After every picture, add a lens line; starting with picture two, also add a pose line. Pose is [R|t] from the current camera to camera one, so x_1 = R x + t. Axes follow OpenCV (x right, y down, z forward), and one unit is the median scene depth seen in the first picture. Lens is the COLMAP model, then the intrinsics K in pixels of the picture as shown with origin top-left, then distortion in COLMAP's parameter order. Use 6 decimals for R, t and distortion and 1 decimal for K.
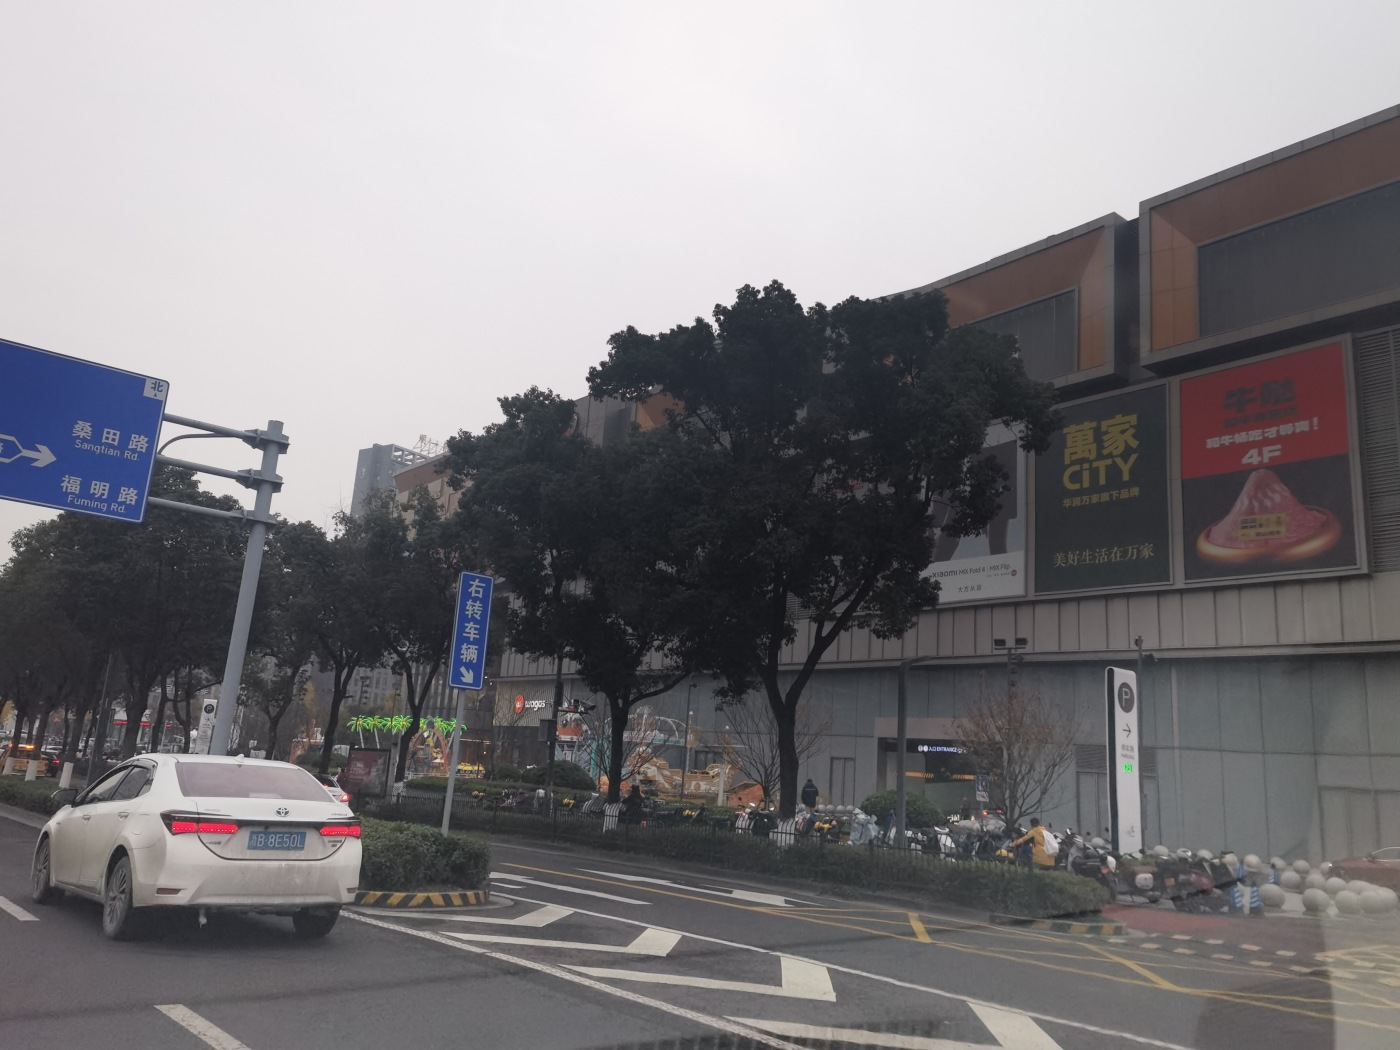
lens RADIAL K [[1160.5, 0, 700.0], [0, 1160.5, 525.0], [0, 0, 1]] dist [0.175432, -0.253312]
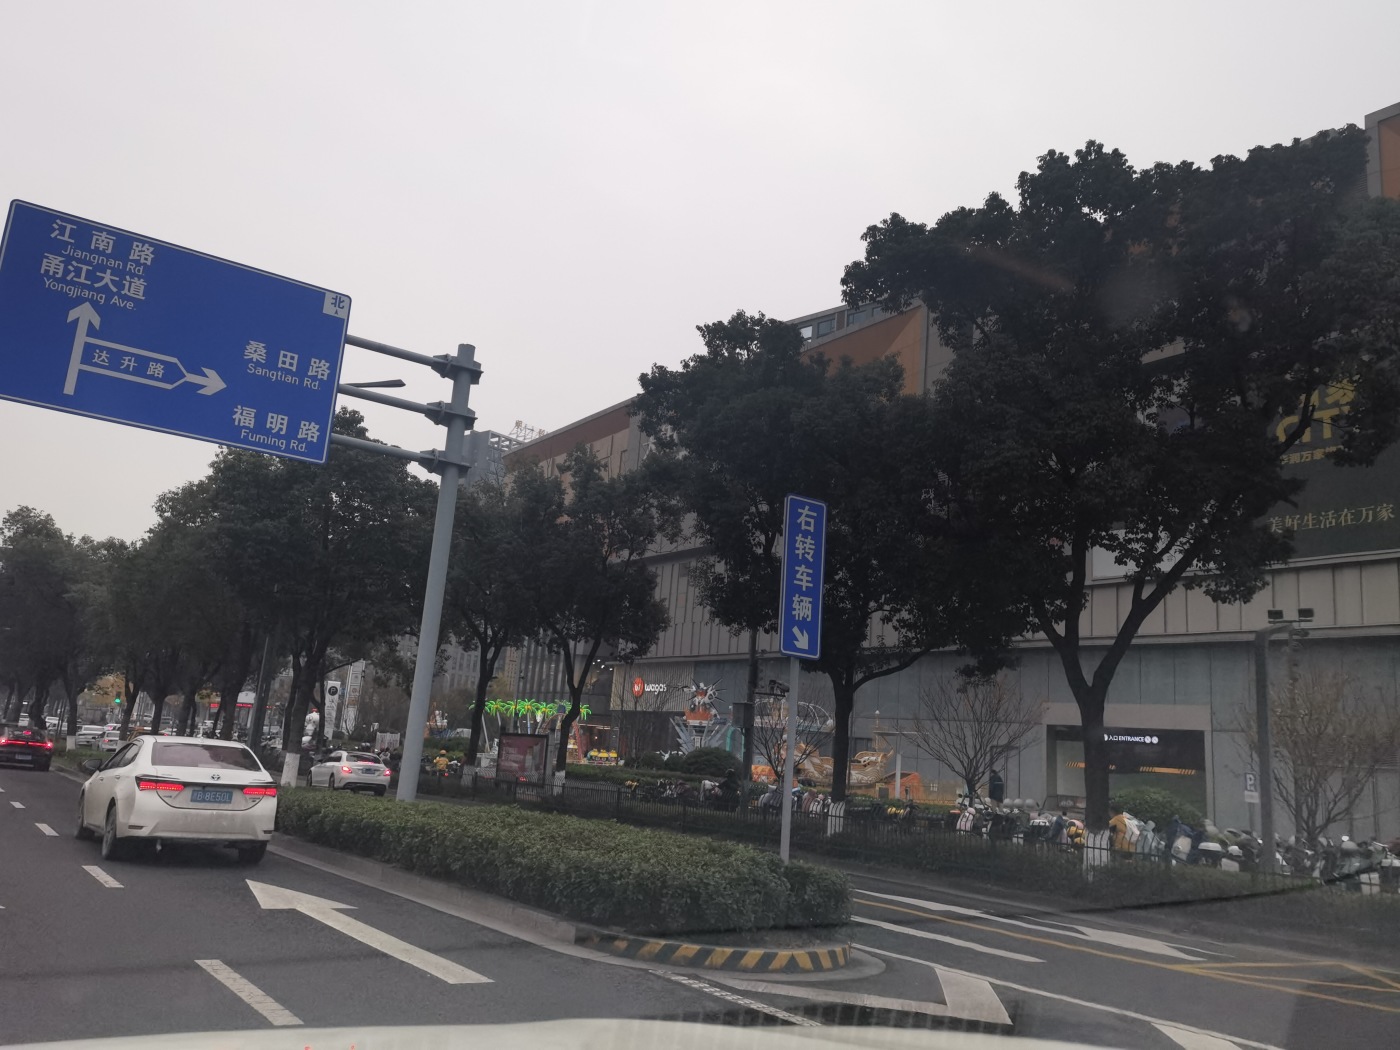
lens RADIAL K [[1171.3, 0, 698.6], [0, 1171.3, 505.1], [0, 0, 1]] dist [0.113565, 0.007742]
pose [[0.996806, -0.013301, -0.078746, -0.121372], [0.013095, 0.999909, -0.003137, 0.028475], [0.078781, 0.002096, 0.996890, 0.163379]]
